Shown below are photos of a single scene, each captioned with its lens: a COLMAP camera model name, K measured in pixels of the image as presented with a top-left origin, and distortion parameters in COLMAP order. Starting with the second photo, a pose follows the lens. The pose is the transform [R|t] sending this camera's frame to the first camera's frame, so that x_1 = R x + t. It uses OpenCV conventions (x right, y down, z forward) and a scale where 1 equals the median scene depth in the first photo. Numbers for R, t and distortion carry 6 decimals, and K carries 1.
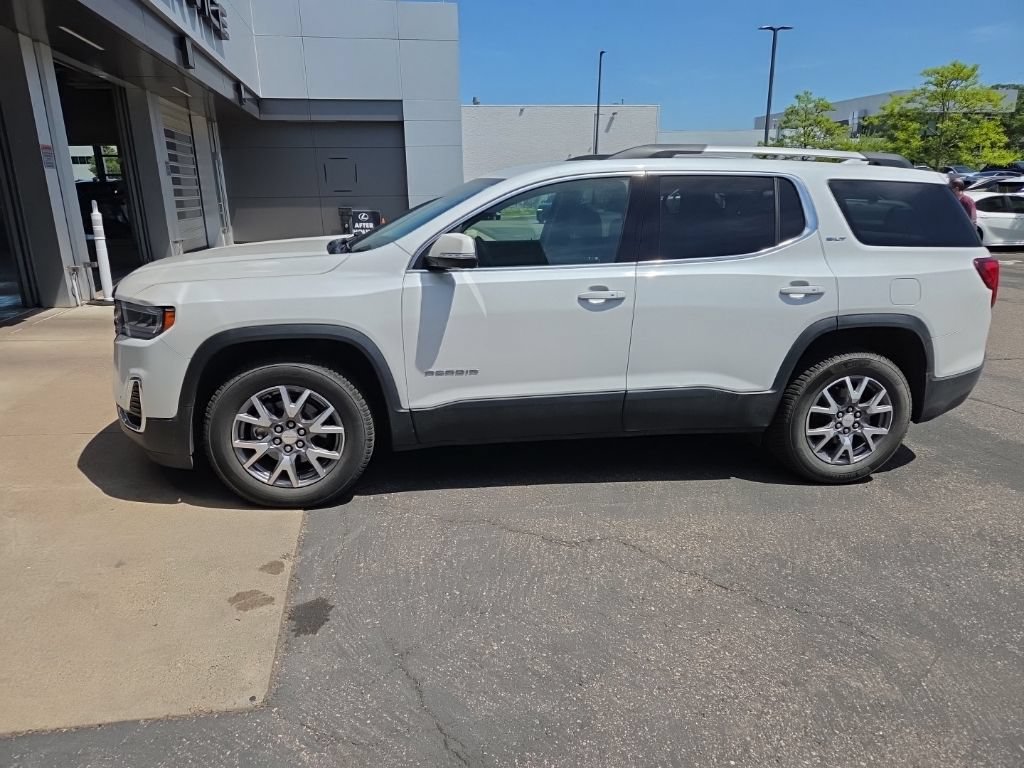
lens RADIAL K [[672.4, 0, 512.0], [0, 672.4, 384.0], [0, 0, 1]] dist [0.077871, -0.060365]
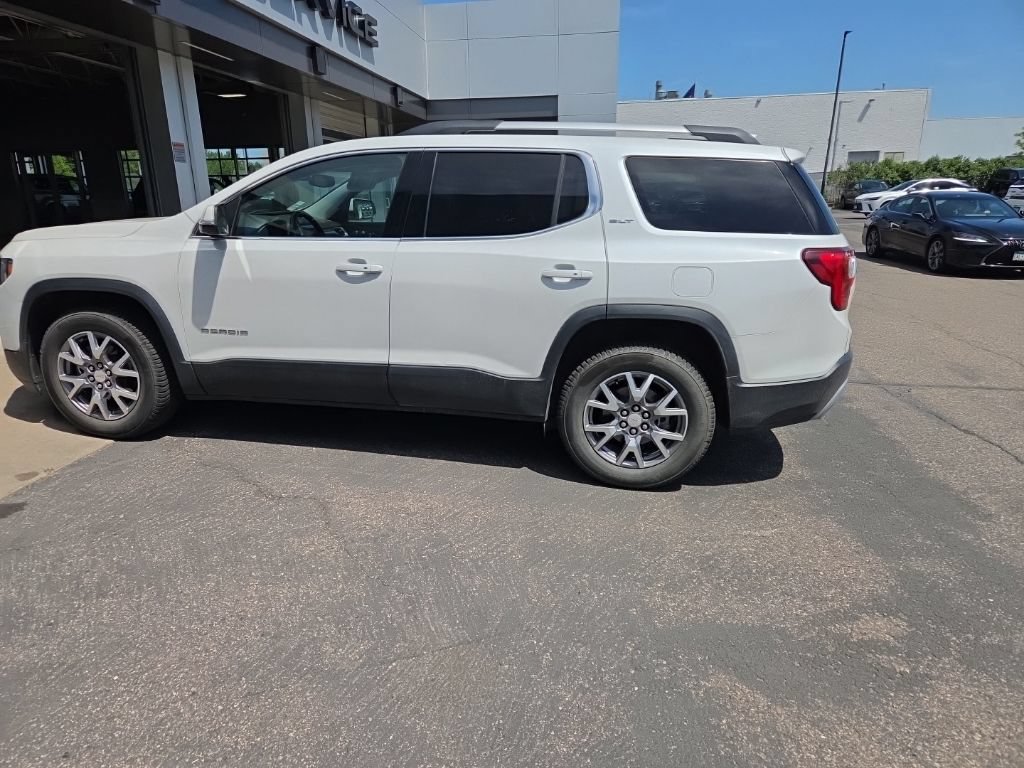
lens RADIAL K [[671.0, 0, 510.1], [0, 671.0, 393.6], [0, 0, 1]] dist [0.077335, -0.058701]
pose [[0.944389, 0.097476, -0.314050, 0.643883], [-0.092906, 0.995237, 0.029523, 0.006642], [0.315432, 0.001296, 0.948947, 0.087685]]
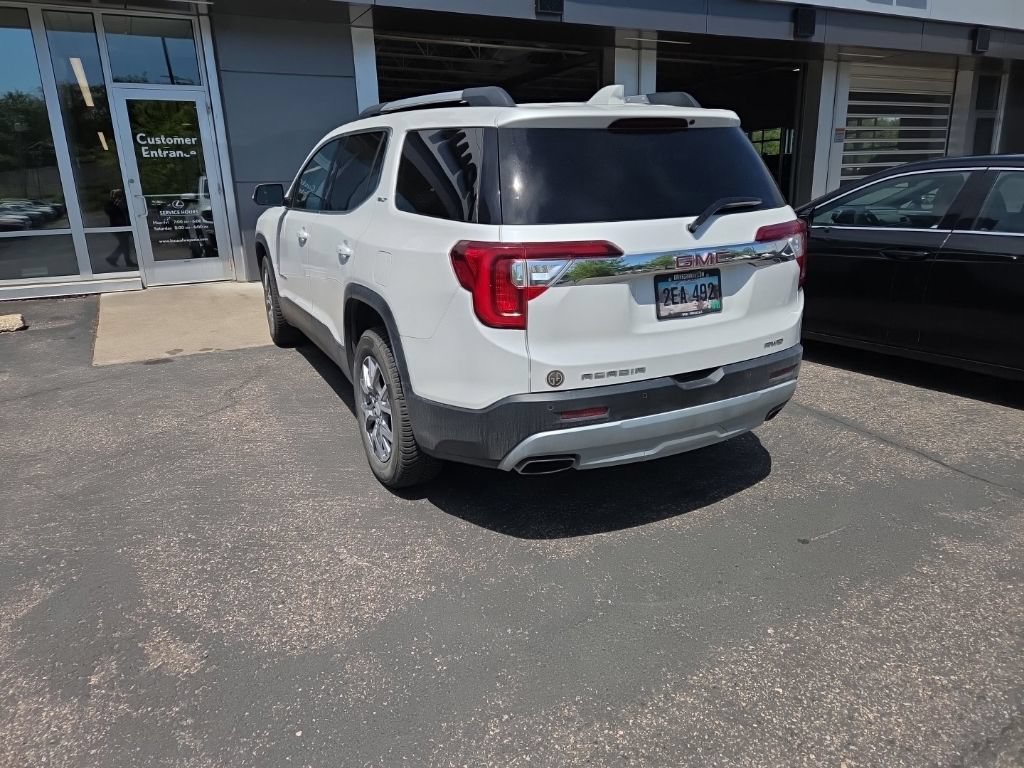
lens RADIAL K [[693.5, 0, 510.4], [0, 693.5, 365.3], [0, 0, 1]] dist [0.080655, -0.063545]
pose [[0.291104, 0.247541, -0.924112, 1.417737], [-0.240596, 0.953843, 0.179715, -0.210182], [0.925944, 0.170022, 0.337225, 0.887059]]
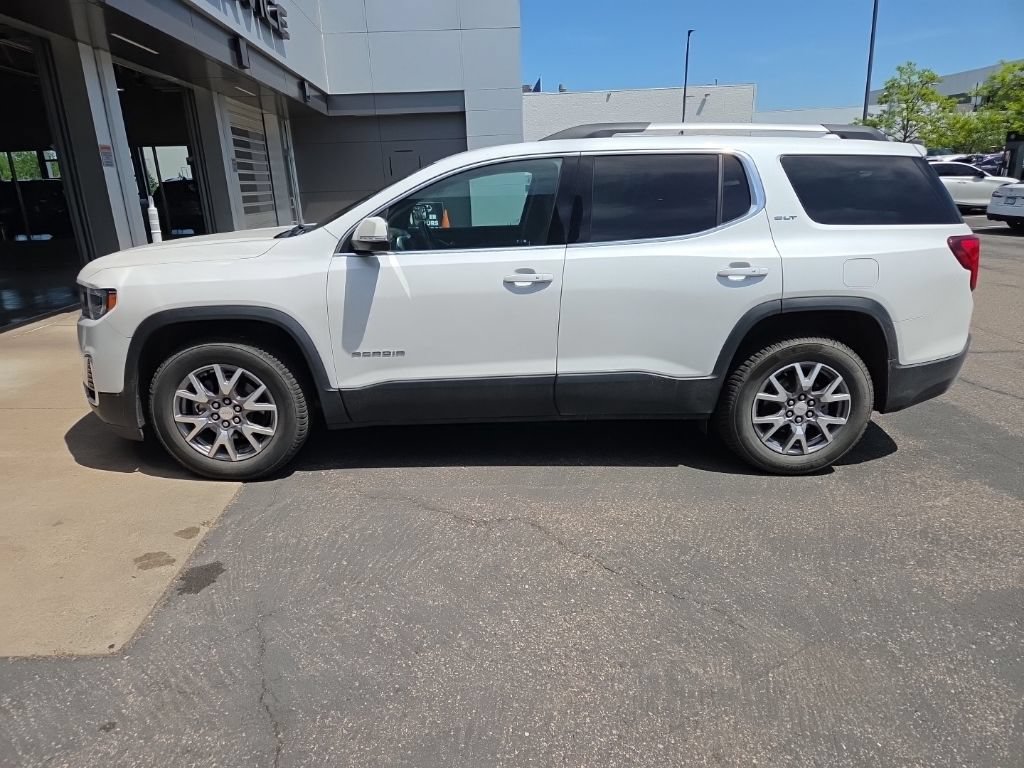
lens RADIAL K [[672.4, 0, 512.0], [0, 672.4, 389.2], [0, 0, 1]] dist [0.080957, -0.064396]
pose [[0.991578, 0.015590, -0.128572, 0.223921], [-0.012912, 0.999682, 0.021637, 0.010927], [0.128869, -0.019795, 0.991464, 0.003652]]
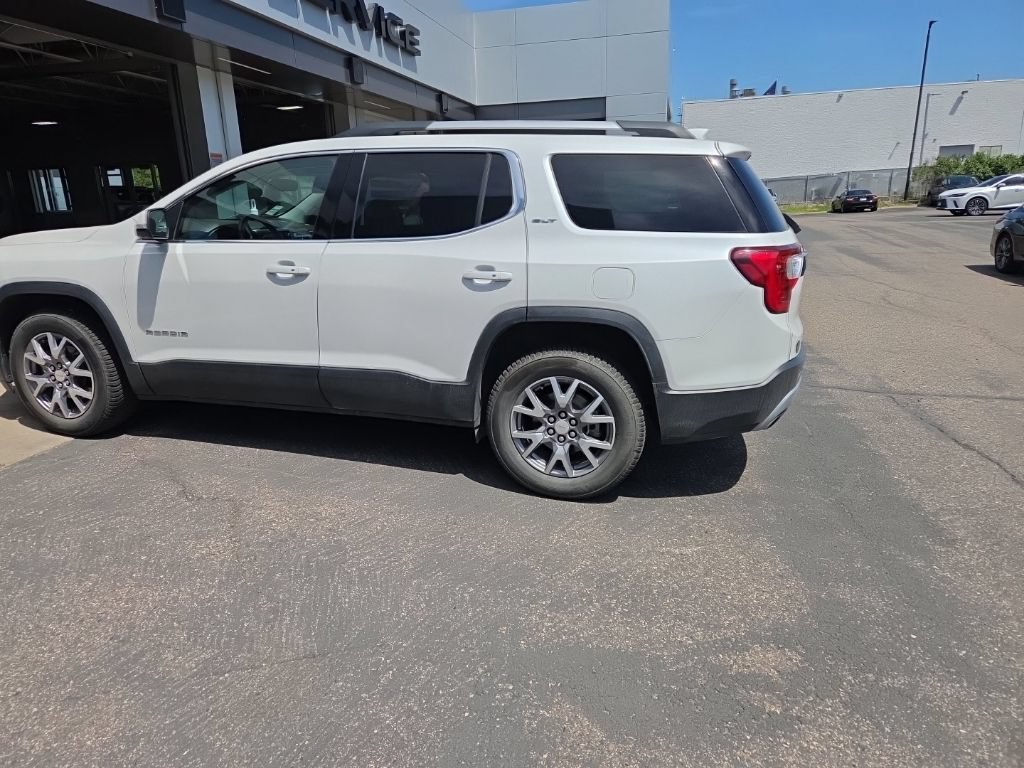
lens RADIAL K [[672.4, 0, 512.0], [0, 672.4, 384.0], [0, 0, 1]] dist [0.077871, -0.060365]
pose [[0.905527, 0.102253, -0.411782, 0.823270], [-0.102834, 0.994481, 0.020810, -0.014510], [0.411638, 0.023501, 0.911045, 0.186357]]
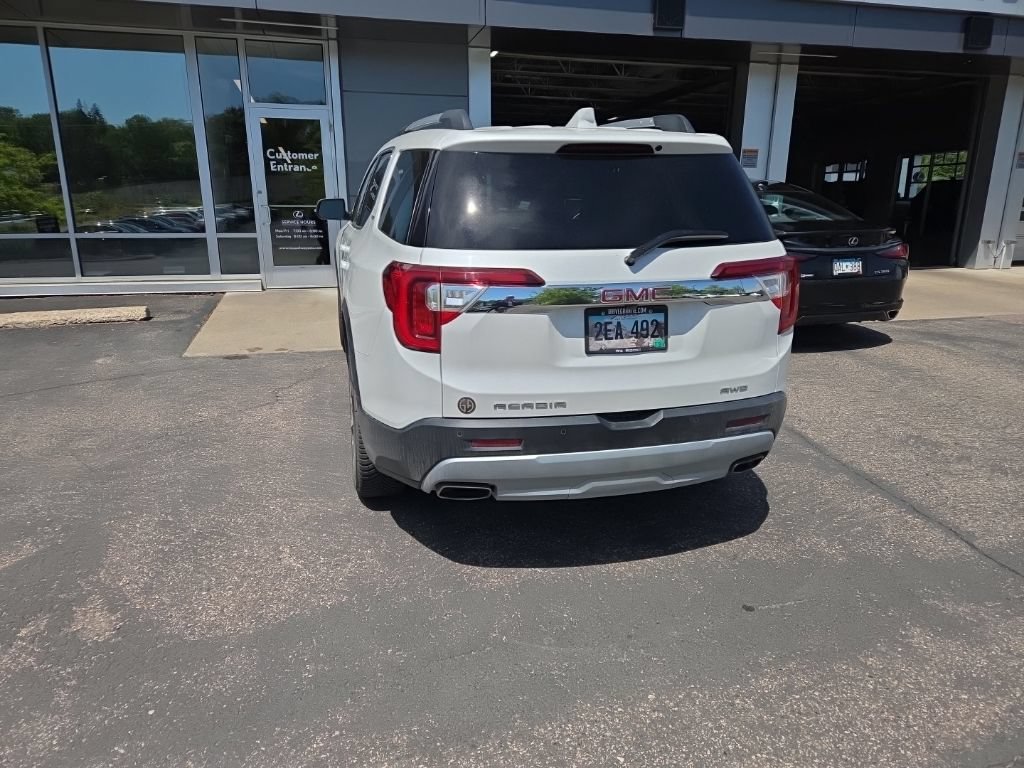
lens RADIAL K [[695.0, 0, 512.0], [0, 695.0, 384.0], [0, 0, 1]] dist [0.083552, -0.065327]
pose [[0.067526, 0.264513, -0.962015, 1.452653], [-0.278808, 0.930806, 0.236362, -0.278752], [0.957970, 0.252257, 0.136602, 1.109120]]
